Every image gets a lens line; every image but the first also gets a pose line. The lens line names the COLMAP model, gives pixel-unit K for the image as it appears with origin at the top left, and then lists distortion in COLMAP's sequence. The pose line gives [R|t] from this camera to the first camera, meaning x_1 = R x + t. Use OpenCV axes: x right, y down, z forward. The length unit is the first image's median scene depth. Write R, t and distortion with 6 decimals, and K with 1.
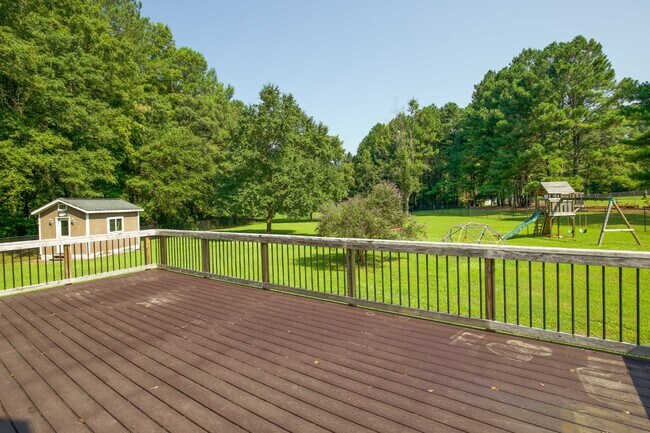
lens RADIAL K [[316.4, 0, 320.6], [0, 316.4, 203.5], [0, 0, 1]] dist [-0.041494, 0.009229]
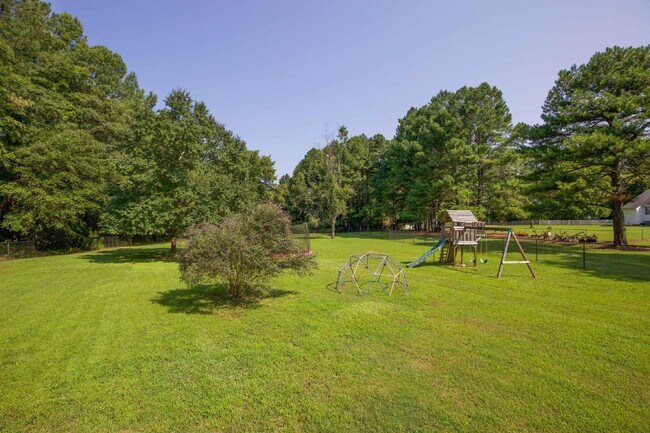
lens RADIAL K [[296.4, 0, 317.6], [0, 296.4, 216.9], [0, 0, 1]] dist [-0.039624, 0.007761]
pose [[0.981919, 0.038675, 0.185310, 0.070522], [-0.035069, 0.999127, -0.022696, -0.005617], [-0.186026, 0.015787, 0.982418, 0.082803]]
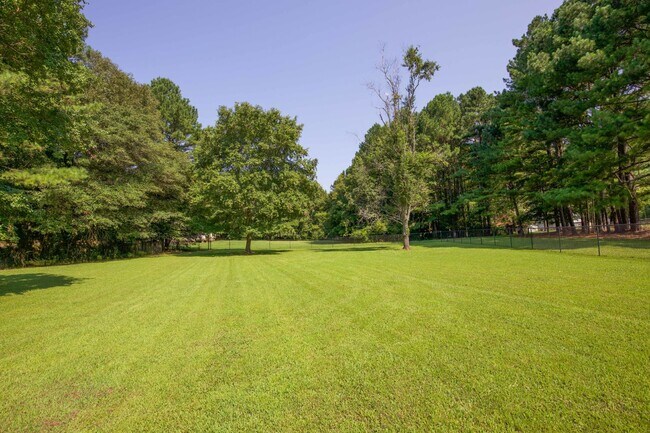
lens RADIAL K [[326.0, 0, 309.4], [0, 326.0, 202.2], [0, 0, 1]] dist [-0.041682, 0.000110]
pose [[0.997306, 0.004093, -0.073238, 0.249226], [-0.010669, 0.995918, -0.089626, 0.023473], [0.072572, 0.090166, 0.993279, 0.701407]]
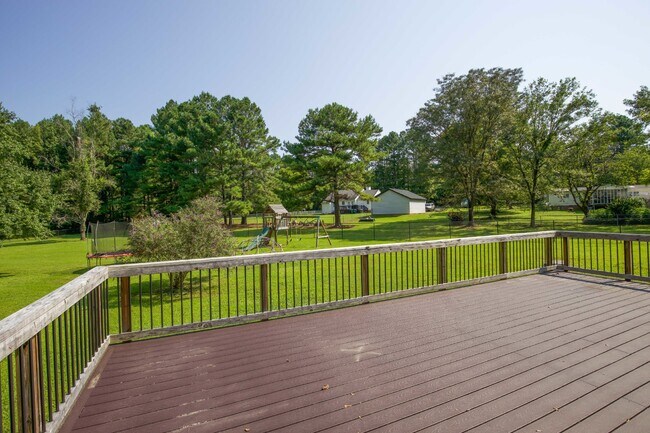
lens RADIAL K [[306.2, 0, 318.4], [0, 306.2, 202.3], [0, 0, 1]] dist [-0.063056, 0.019076]
pose [[0.506807, 0.044914, 0.860889, -0.158330], [0.017425, 0.997904, -0.062321, 0.003849], [-0.861883, 0.046586, 0.504962, 0.093743]]
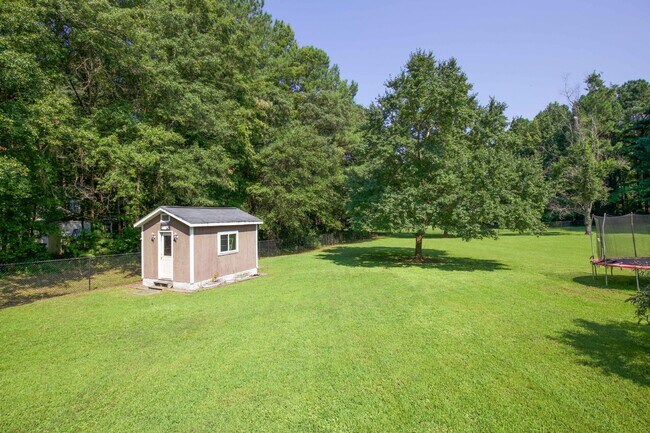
lens RADIAL K [[316.4, 0, 320.6], [0, 316.4, 203.5], [0, 0, 1]] dist [-0.041494, 0.009229]
pose [[0.940289, -0.007991, -0.340283, -0.109509], [-0.004845, 0.999309, -0.036853, 0.001453], [0.340342, 0.036301, 0.939601, 0.206240]]
